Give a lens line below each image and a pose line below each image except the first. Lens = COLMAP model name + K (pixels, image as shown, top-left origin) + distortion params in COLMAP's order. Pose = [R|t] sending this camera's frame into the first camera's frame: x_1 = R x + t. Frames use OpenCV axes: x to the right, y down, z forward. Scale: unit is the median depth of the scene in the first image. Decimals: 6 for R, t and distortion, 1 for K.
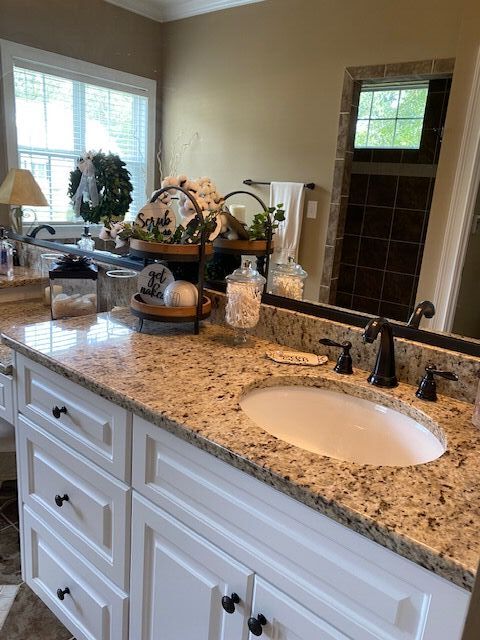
lens RADIAL K [[491.9, 0, 239.5], [0, 491.9, 319.9], [0, 0, 1]] dist [0.012597, -0.015751]
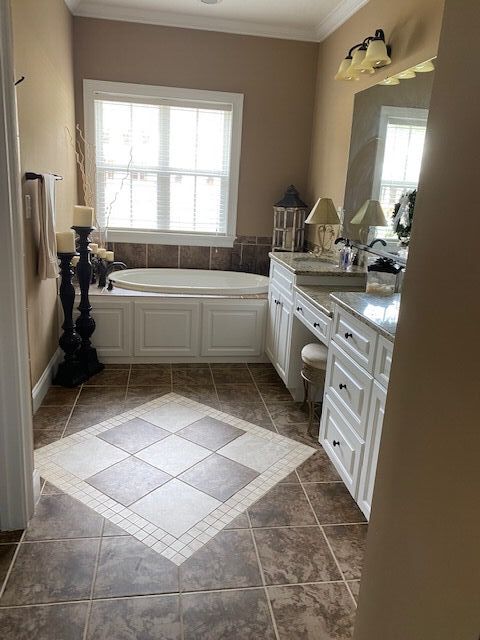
lens RADIAL K [[491.9, 0, 239.8], [0, 491.9, 318.9], [0, 0, 1]] dist [0.012597, -0.015751]
pose [[0.753874, 0.137171, -0.642540, 0.428870], [-0.167691, 0.985744, 0.013692, 0.144434], [0.635258, 0.097427, 0.766130, -0.573315]]
